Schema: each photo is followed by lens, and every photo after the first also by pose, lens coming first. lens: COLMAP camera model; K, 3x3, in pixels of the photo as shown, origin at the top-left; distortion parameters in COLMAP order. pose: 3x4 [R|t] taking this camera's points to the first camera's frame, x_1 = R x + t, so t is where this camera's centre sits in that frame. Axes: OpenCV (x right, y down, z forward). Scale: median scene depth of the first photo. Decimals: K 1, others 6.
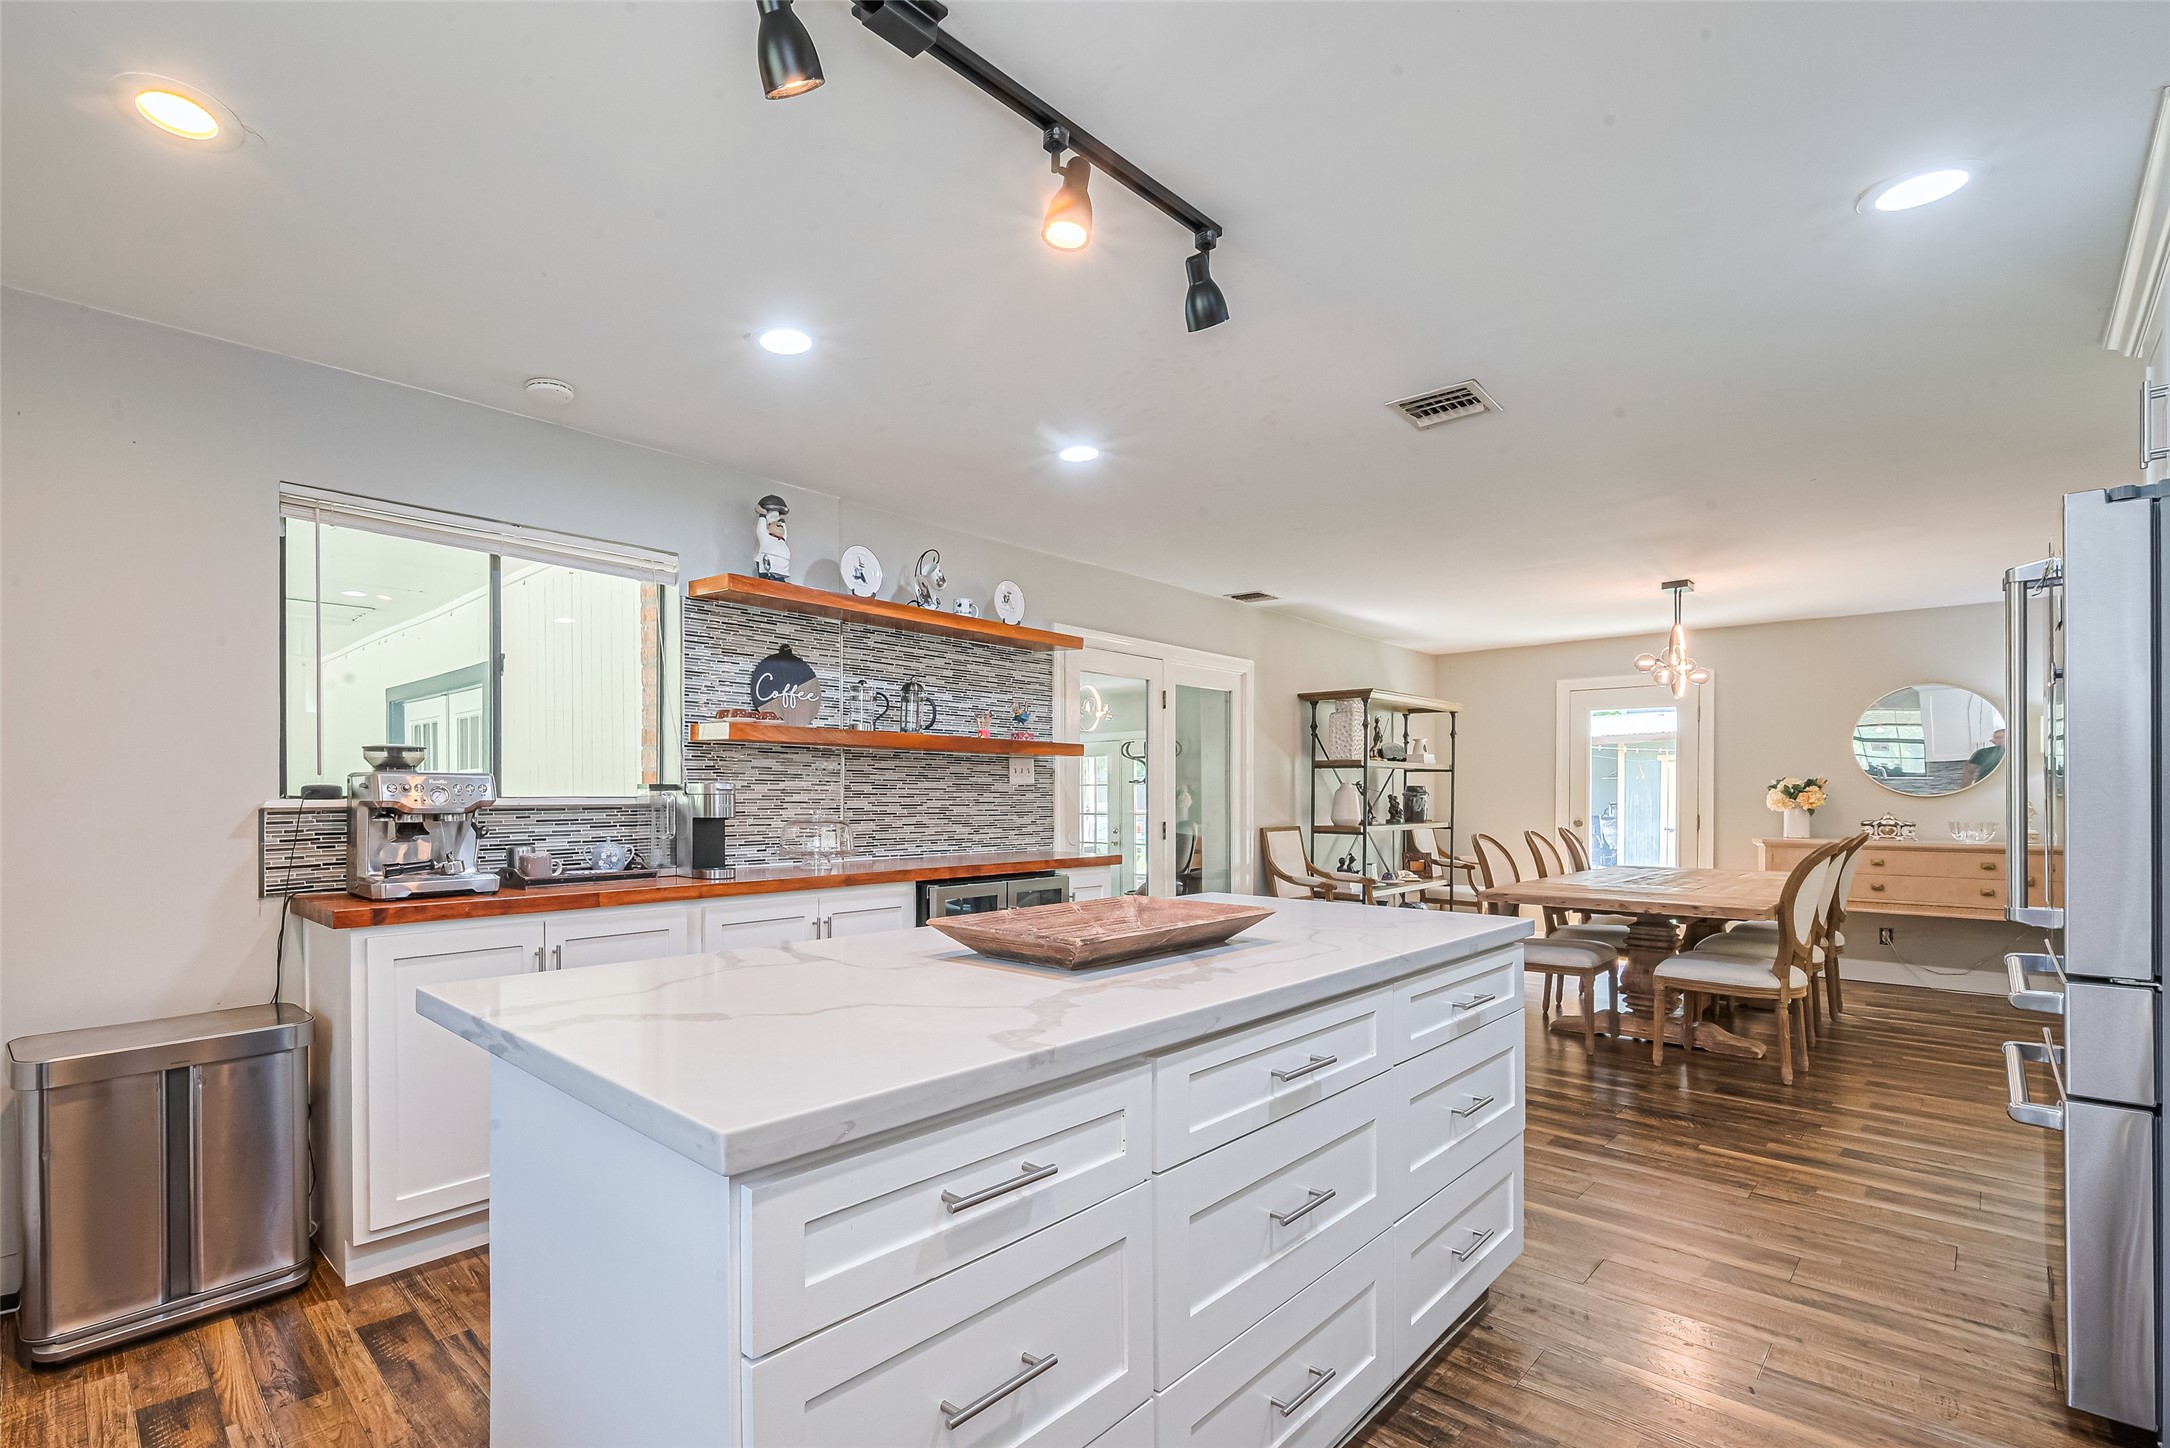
lens RADIAL K [[964.0, 0, 928.9], [0, 964.0, 796.9], [0, 0, 1]] dist [-0.017279, -0.001043]
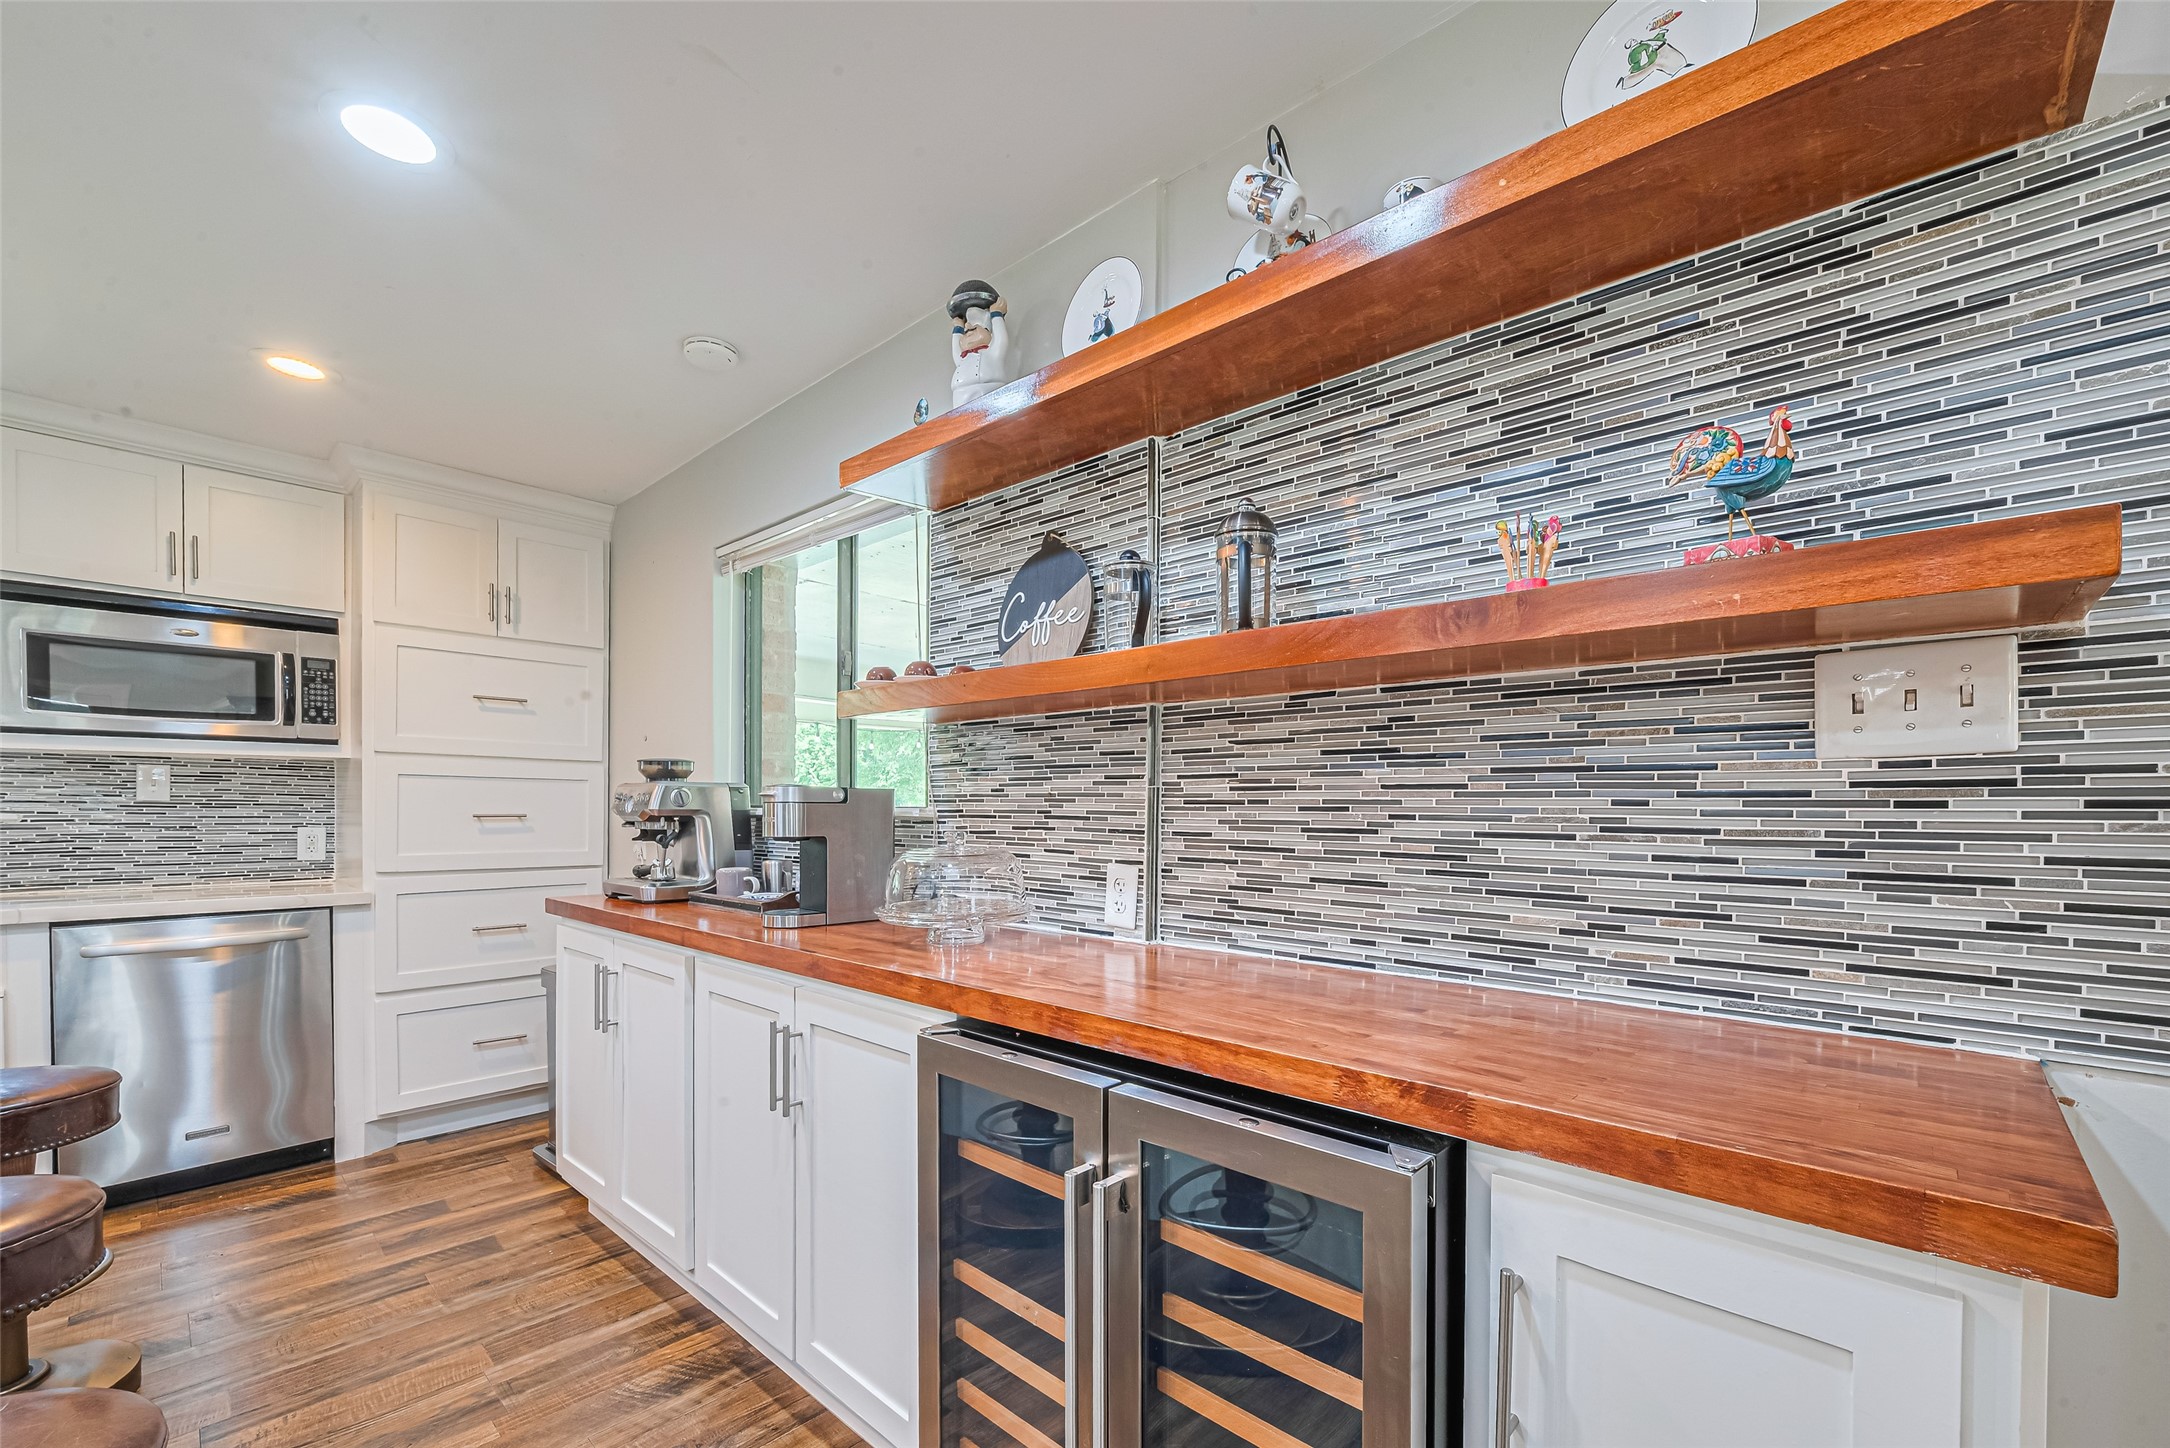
lens RADIAL K [[887.0, 0, 1102.7], [0, 887.0, 814.6], [0, 0, 1]] dist [-0.008001, -0.000067]
pose [[0.104146, 0.009365, -0.994518, 0.220818], [-0.004864, 0.999949, 0.008907, -0.000312], [0.994550, 0.003909, 0.104186, 0.600379]]
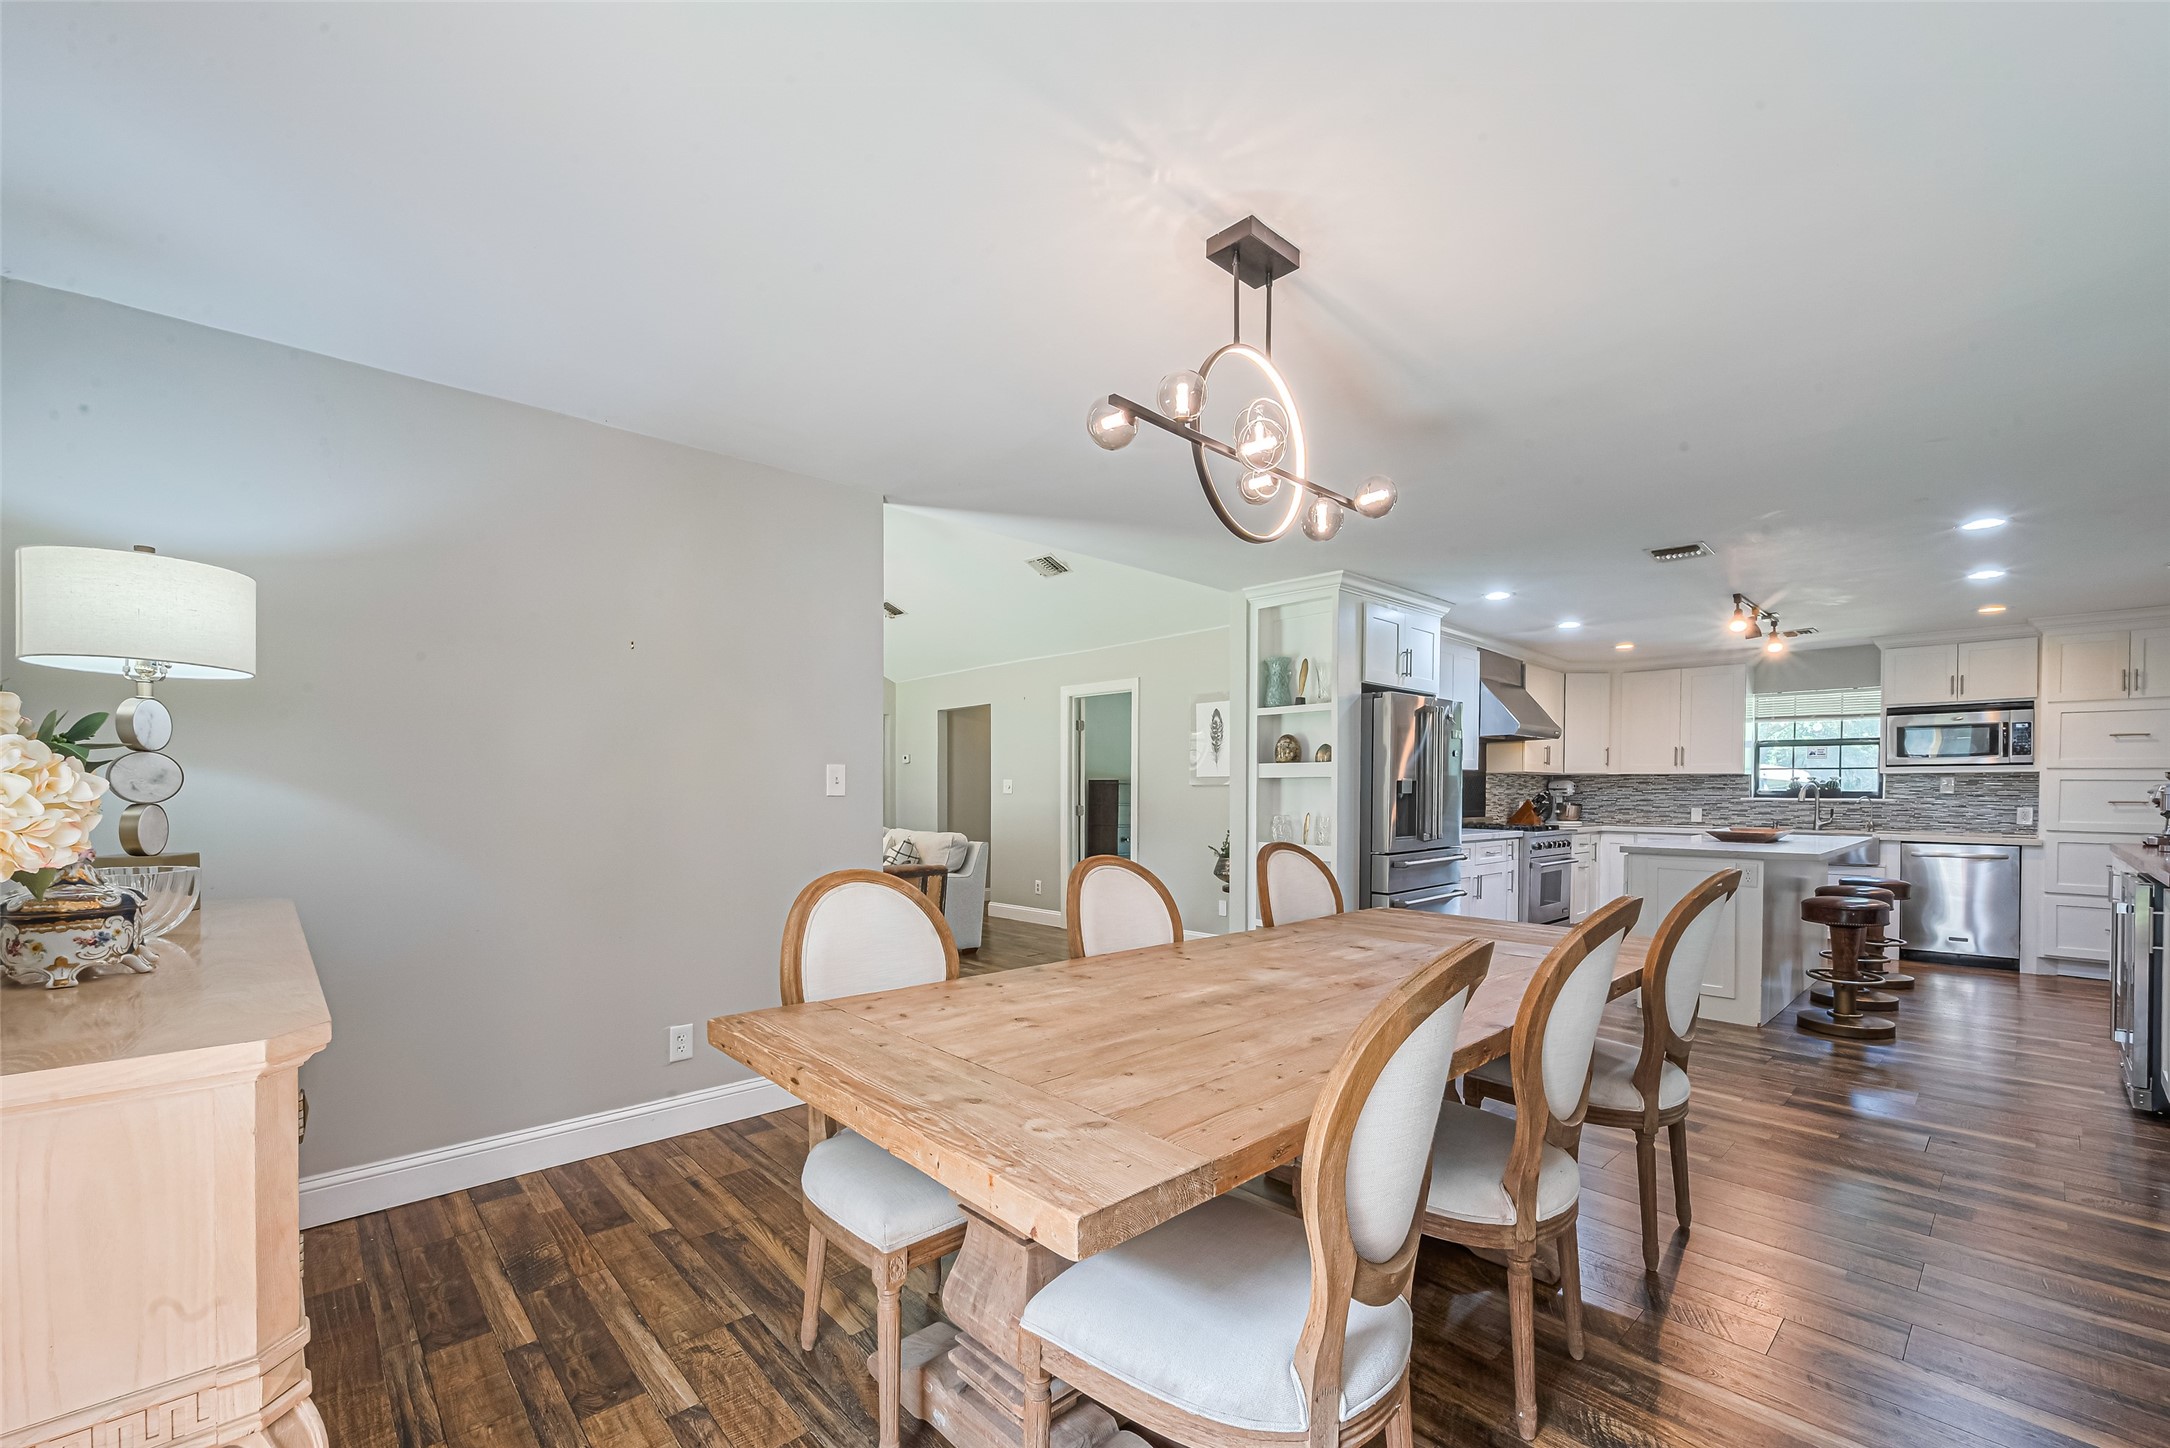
lens RADIAL K [[887.0, 0, 1076.0], [0, 887.0, 801.1], [0, 0, 1]] dist [-0.008001, -0.000067]
pose [[-0.999990, -0.004087, 0.002038, 0.751461], [-0.004059, 0.999903, 0.013307, -0.001965], [-0.002092, 0.013299, -0.999909, 1.214107]]
